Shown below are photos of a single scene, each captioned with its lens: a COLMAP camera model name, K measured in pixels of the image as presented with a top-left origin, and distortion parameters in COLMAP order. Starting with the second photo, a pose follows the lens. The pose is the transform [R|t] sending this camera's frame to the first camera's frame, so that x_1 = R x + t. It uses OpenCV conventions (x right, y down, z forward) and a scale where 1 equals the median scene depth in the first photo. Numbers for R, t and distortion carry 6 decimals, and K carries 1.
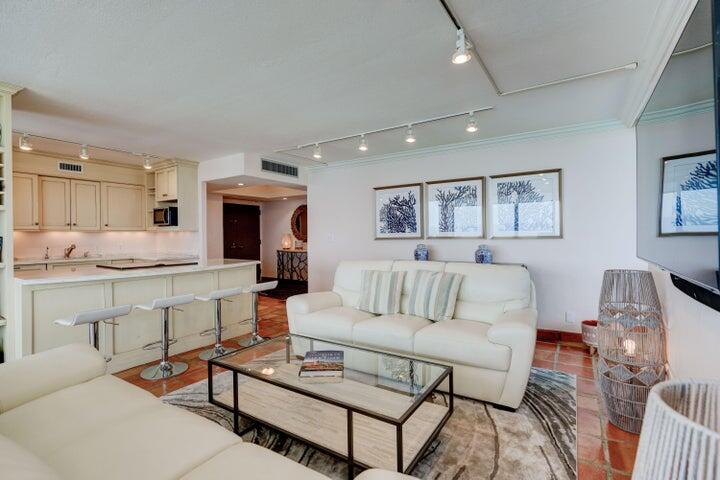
lens RADIAL K [[334.2, 0, 370.6], [0, 334.2, 237.5], [0, 0, 1]] dist [-0.018617, 0.000206]
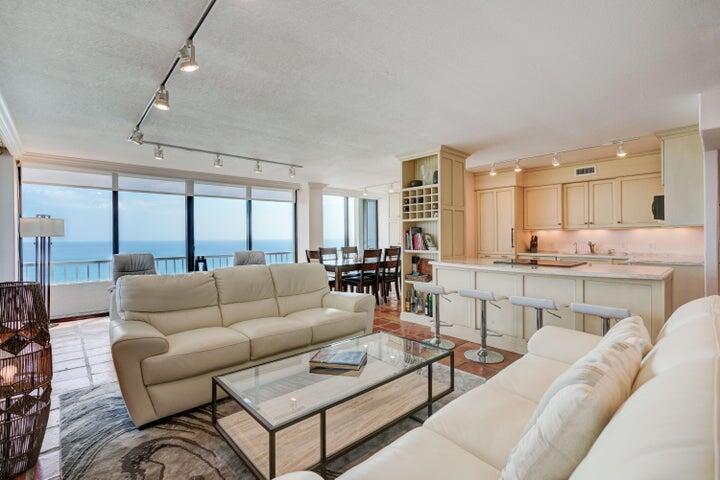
lens RADIAL K [[331.6, 0, 360.0], [0, 331.6, 240.0], [0, 0, 1]] dist [-0.002333, 0.000148]
pose [[-0.260904, 0.017797, -0.965201, 0.367771], [0.004887, 0.999842, 0.017115, -0.006484], [0.965352, -0.000252, -0.260950, 0.583538]]
